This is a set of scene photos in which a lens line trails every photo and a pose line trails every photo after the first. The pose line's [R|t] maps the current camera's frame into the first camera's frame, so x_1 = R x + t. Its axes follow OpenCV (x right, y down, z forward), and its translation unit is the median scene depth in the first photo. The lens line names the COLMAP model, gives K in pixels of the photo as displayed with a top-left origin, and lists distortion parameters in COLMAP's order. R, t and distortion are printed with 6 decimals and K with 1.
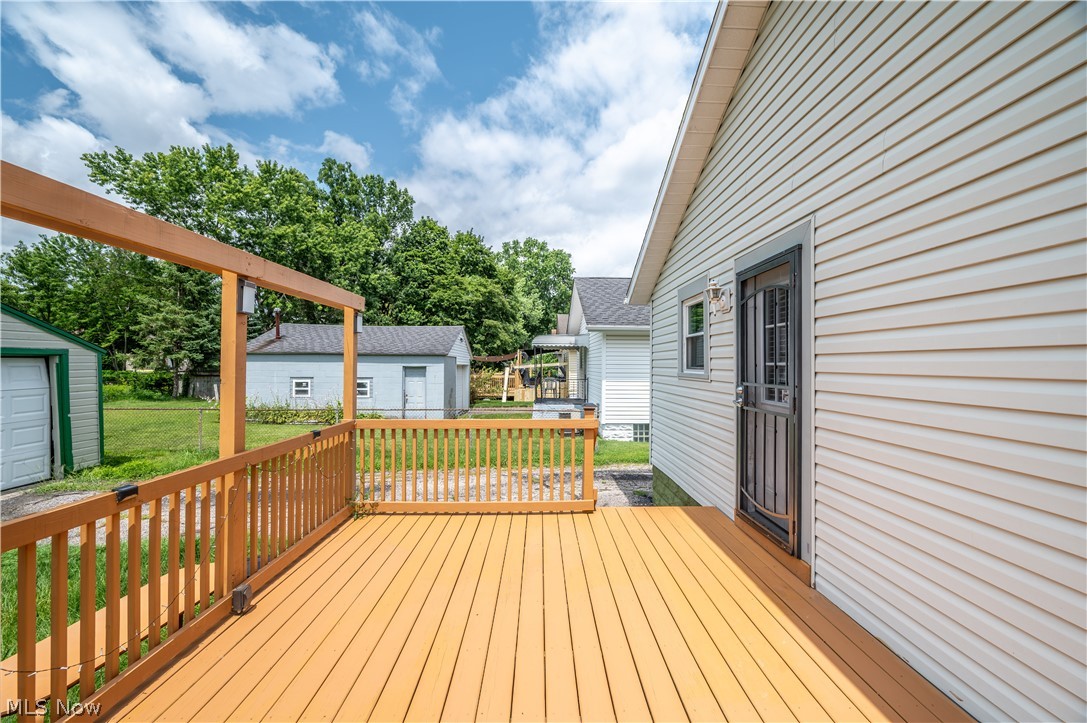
lens RADIAL K [[431.6, 0, 543.5], [0, 431.6, 361.5], [0, 0, 1]] dist [-0.000438, -0.000114]
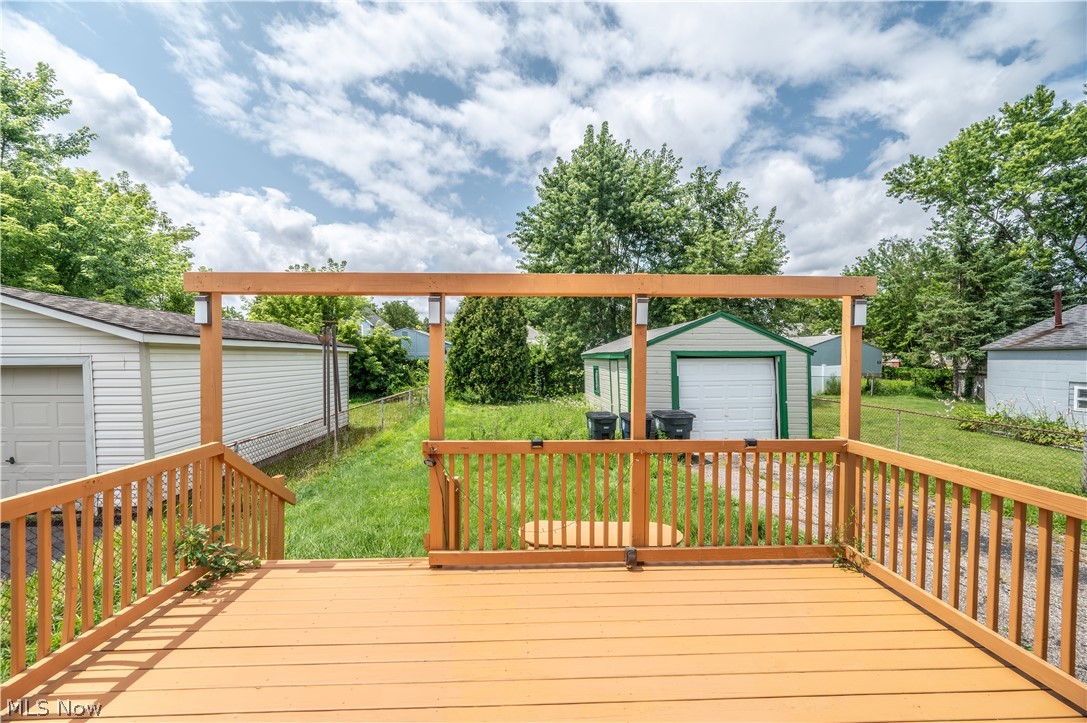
lens RADIAL K [[427.7, 0, 541.3], [0, 427.7, 364.2], [0, 0, 1]] dist [-0.000977, -0.000106]
pose [[0.028967, 0.011387, -0.999516, 0.163024], [0.002556, 0.999931, 0.011466, -0.005179], [0.999577, -0.002887, 0.028935, 0.229367]]
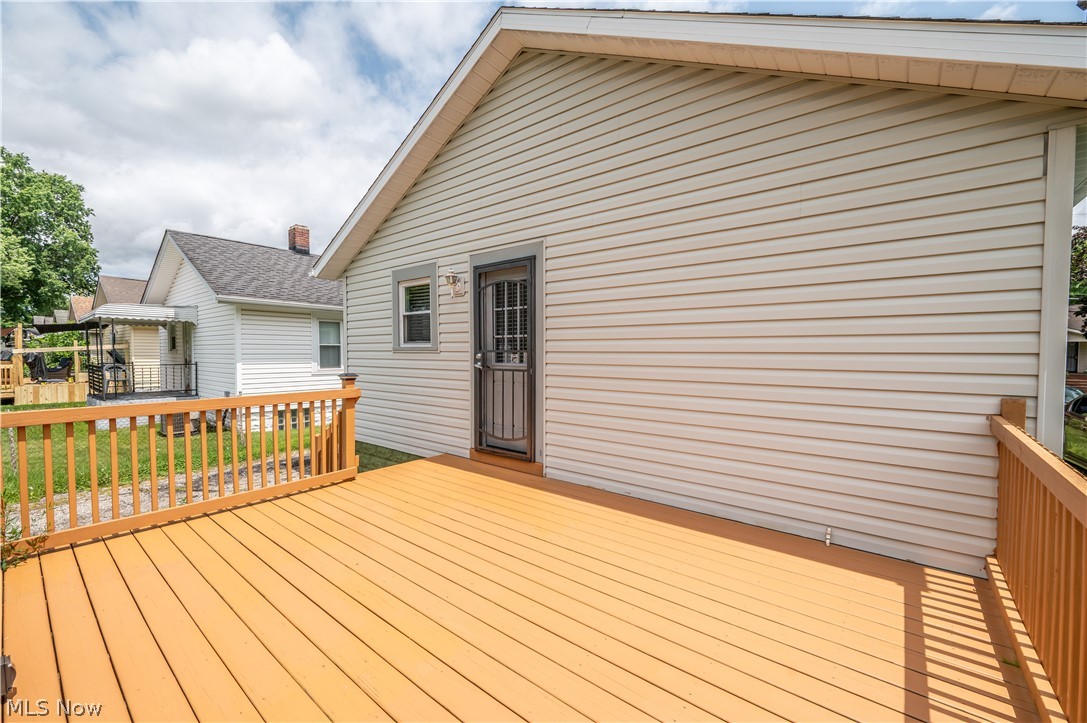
lens RADIAL K [[445.6, 0, 543.1], [0, 445.6, 366.1], [0, 0, 1]] dist [-0.001244, -0.000148]
pose [[0.639060, -0.028788, 0.768618, -0.222542], [-0.003207, 0.999191, 0.040090, 0.019638], [-0.769150, -0.028085, 0.638450, -0.009682]]
